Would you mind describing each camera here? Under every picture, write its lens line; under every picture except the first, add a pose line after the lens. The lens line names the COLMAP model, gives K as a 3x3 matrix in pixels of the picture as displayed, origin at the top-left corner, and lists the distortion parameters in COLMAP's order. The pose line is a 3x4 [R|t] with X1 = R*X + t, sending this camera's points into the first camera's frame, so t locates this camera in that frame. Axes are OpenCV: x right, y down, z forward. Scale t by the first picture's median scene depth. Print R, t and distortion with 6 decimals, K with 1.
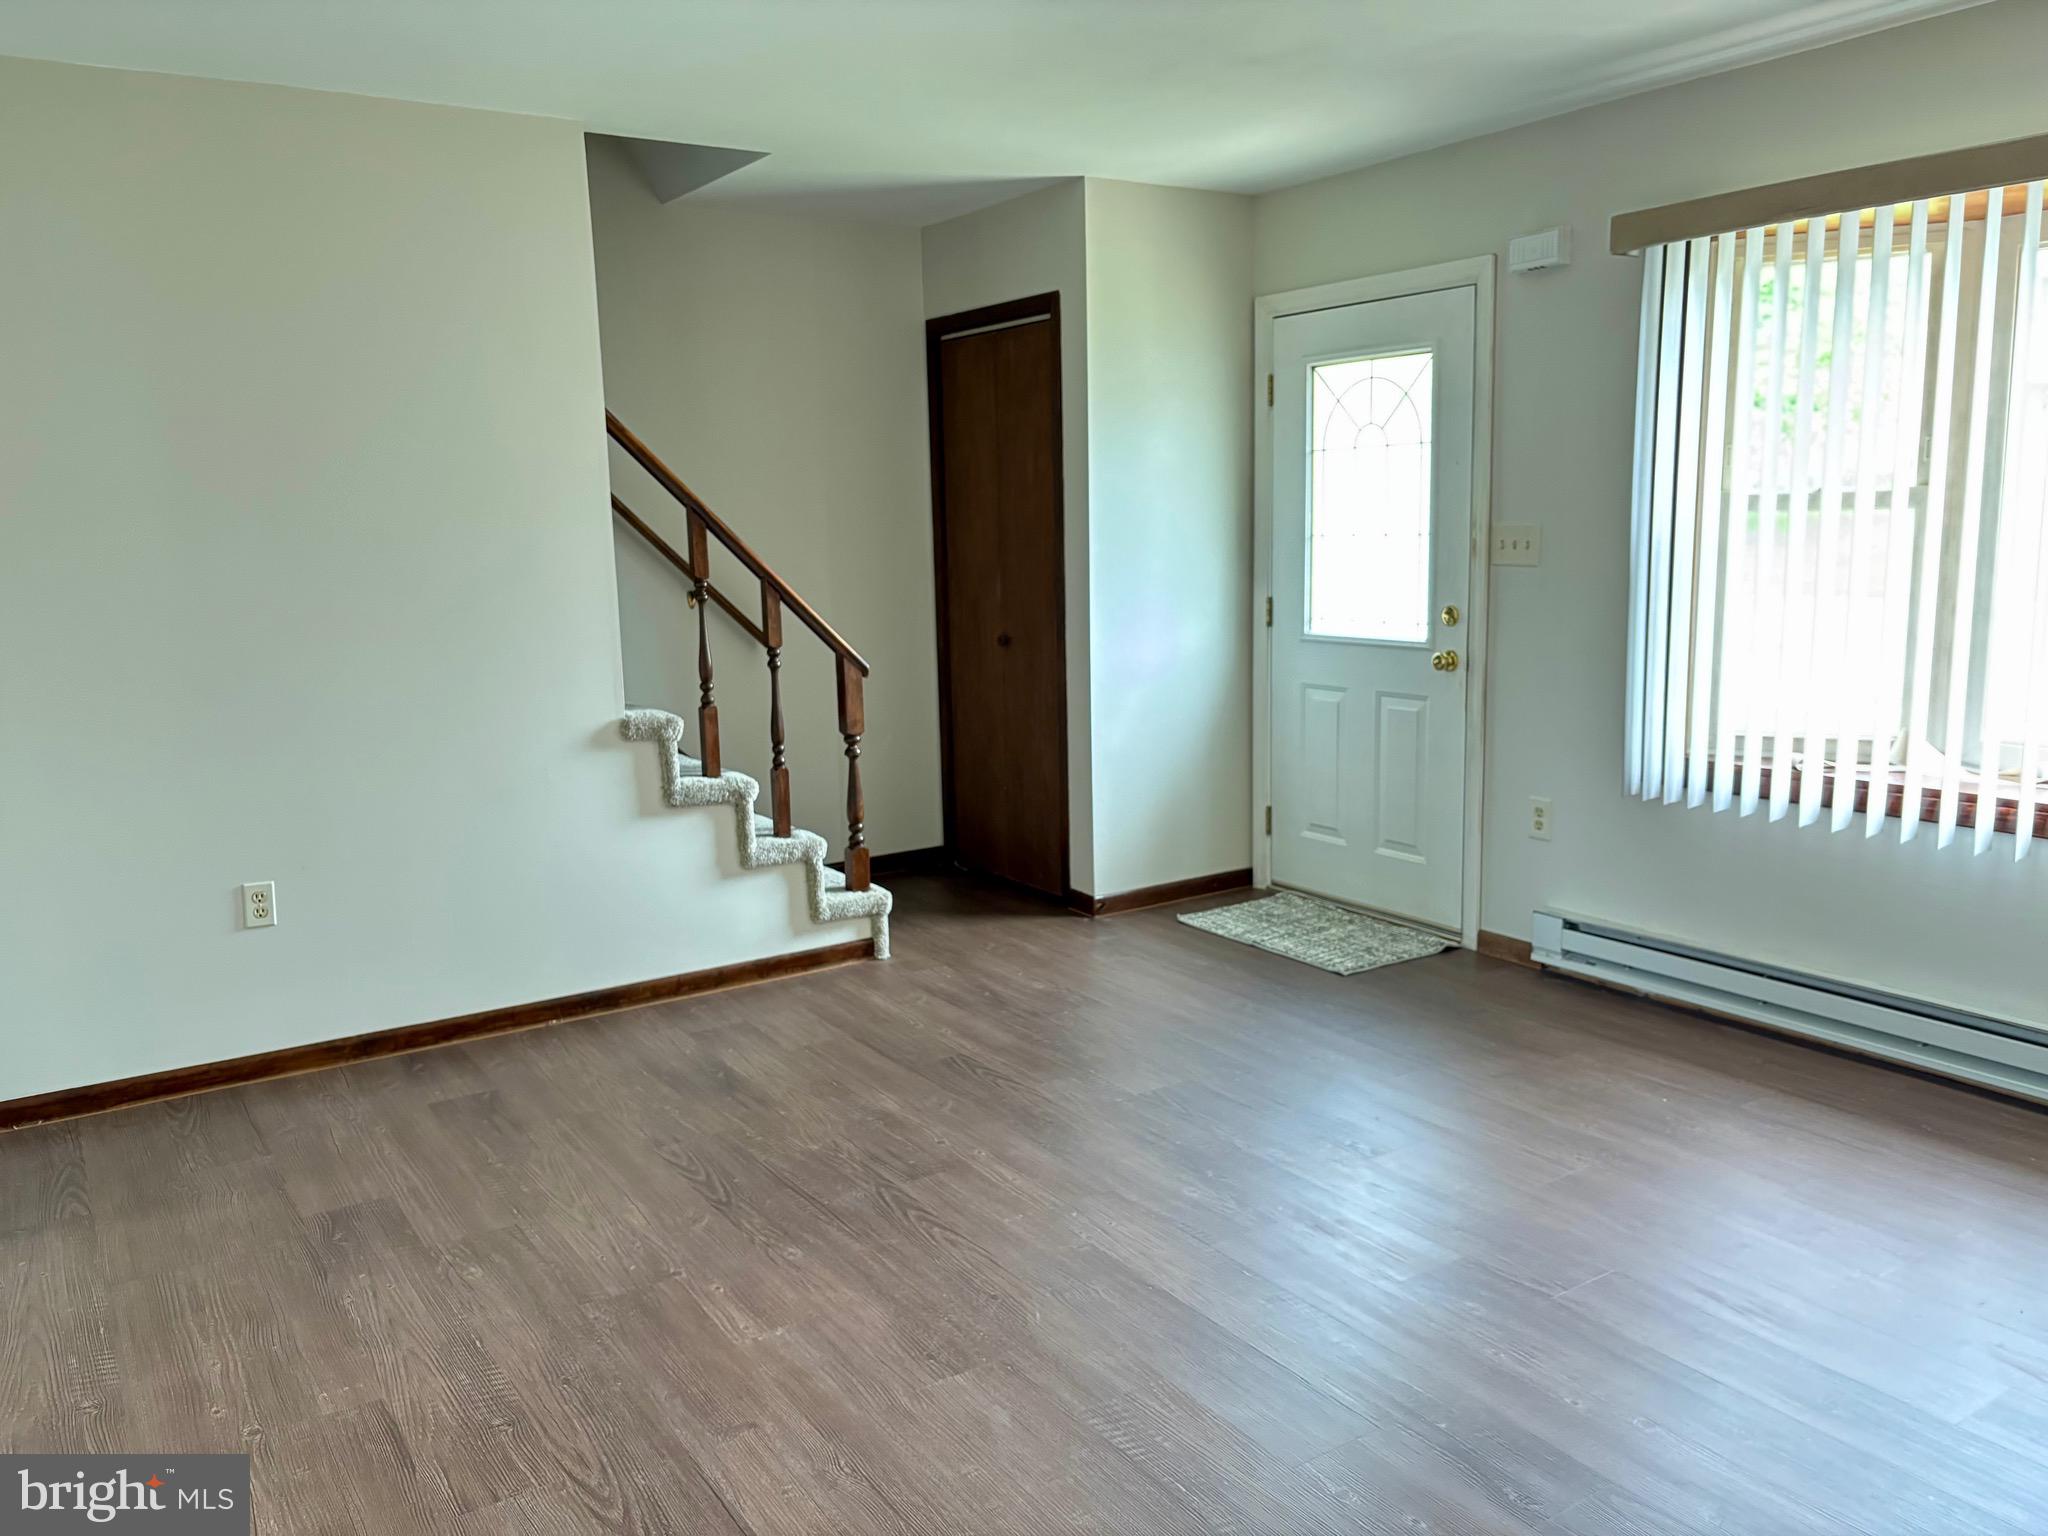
lens RADIAL K [[1577.9, 0, 1017.4], [0, 1577.9, 770.8], [0, 0, 1]] dist [0.054660, -0.052263]
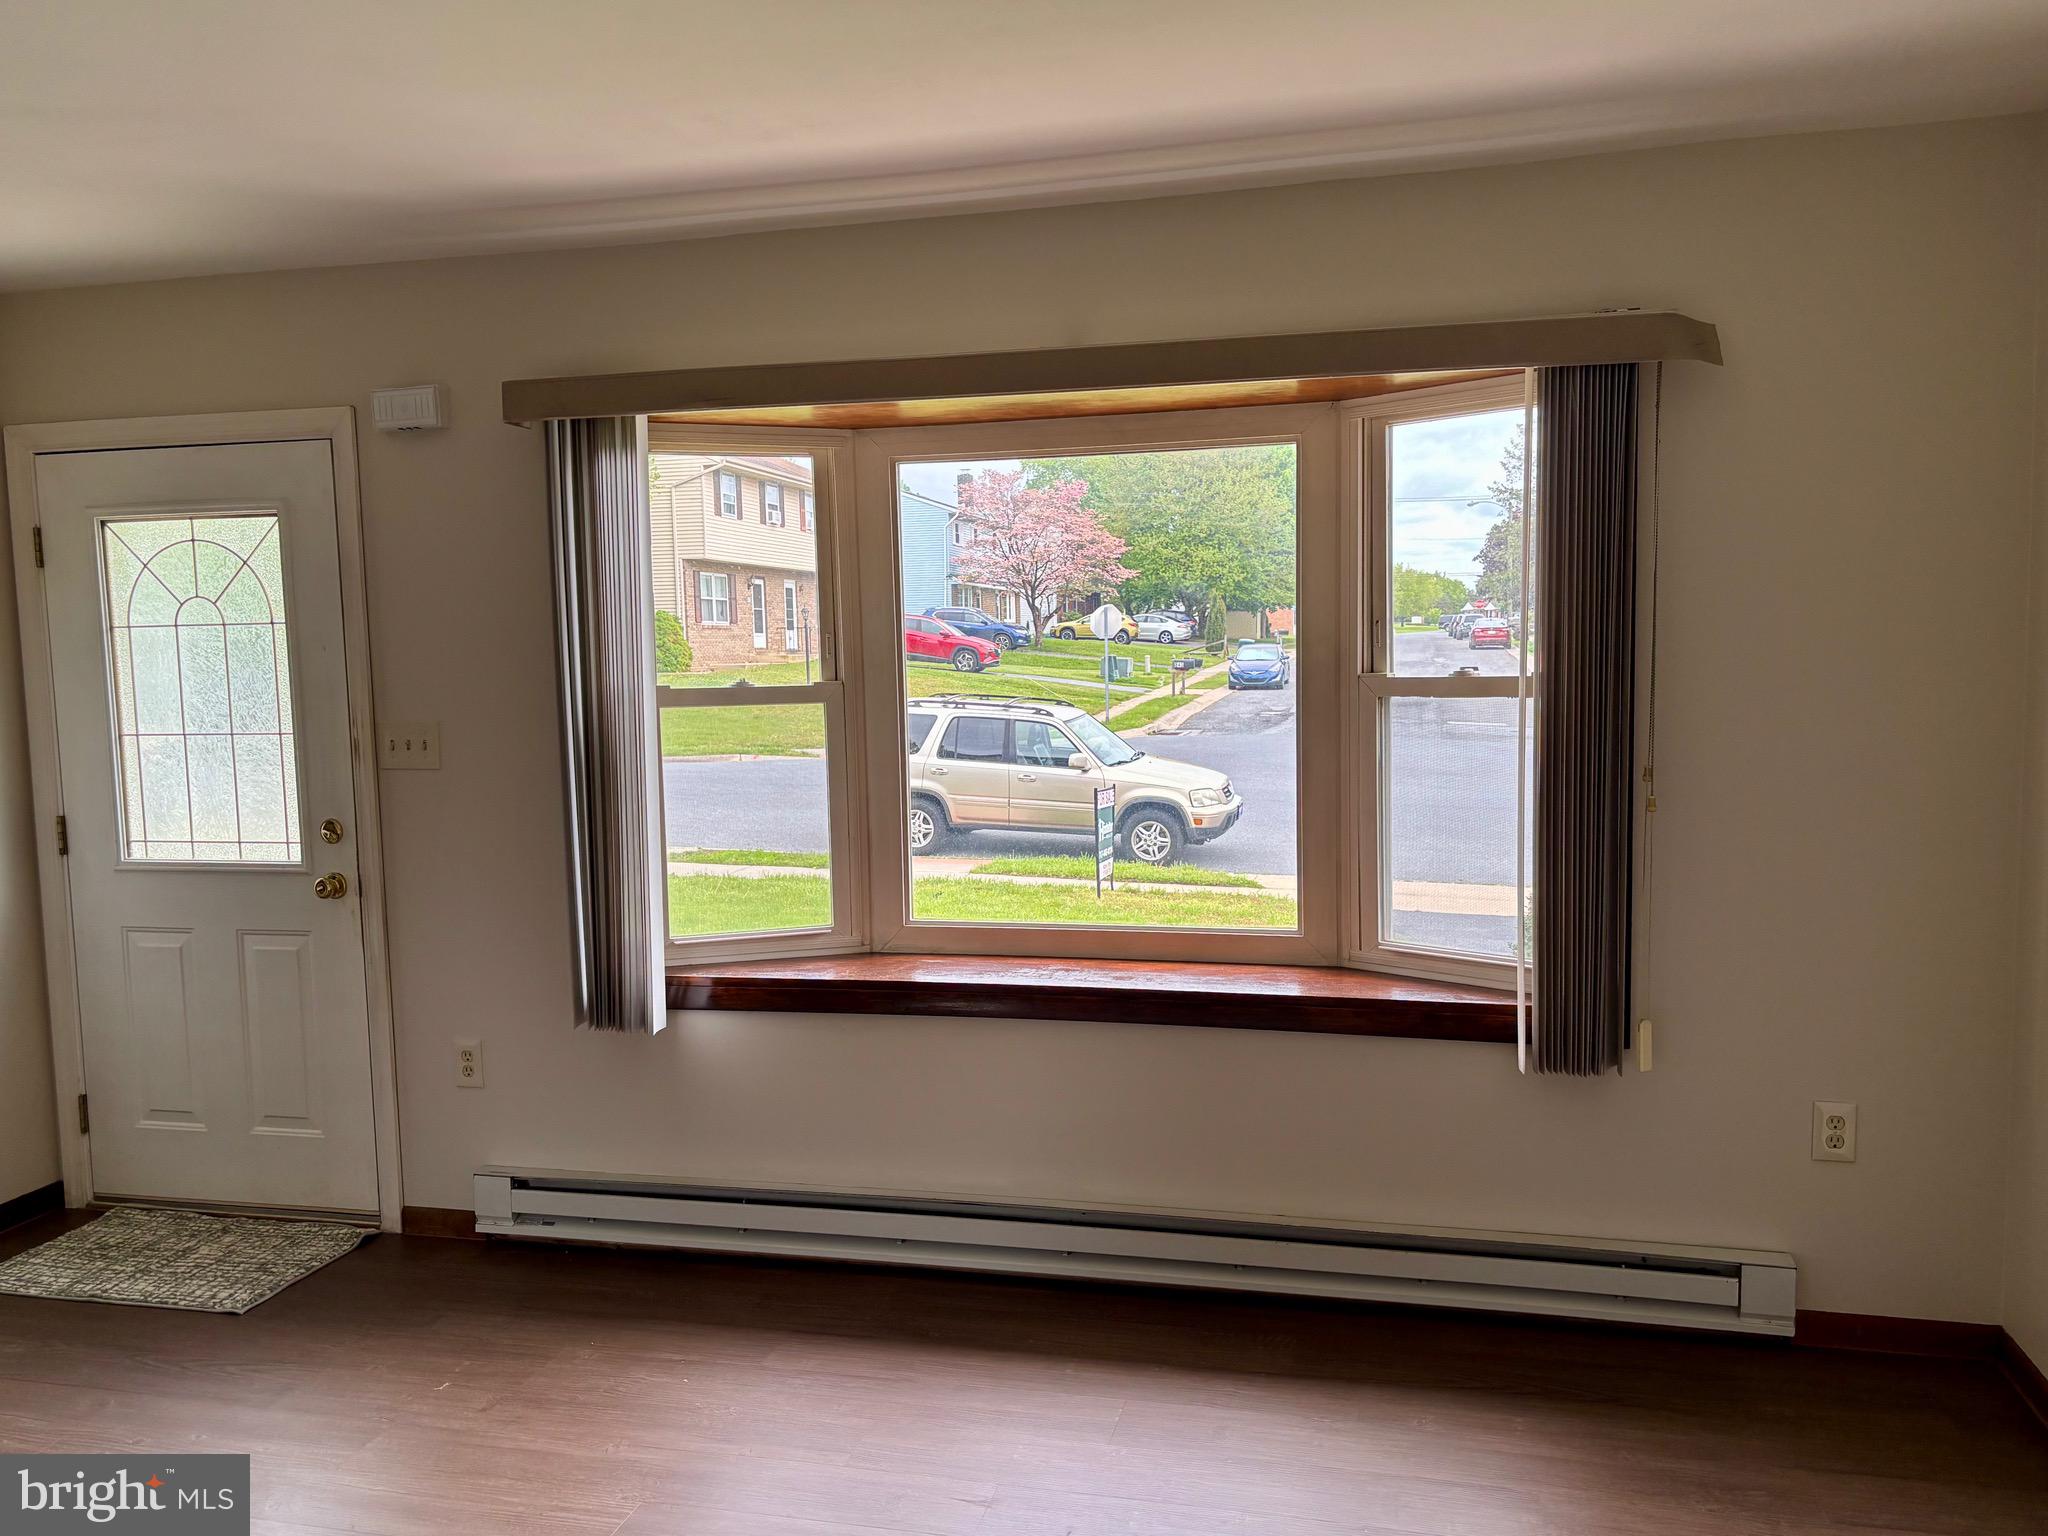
lens RADIAL K [[1595.7, 0, 1023.3], [0, 1595.7, 785.2], [0, 0, 1]] dist [0.022301, -0.005797]
pose [[0.732154, -0.050998, 0.679227, -0.027415], [0.114880, 0.992153, -0.049338, -0.039552], [-0.671381, 0.114153, 0.732268, 0.150116]]
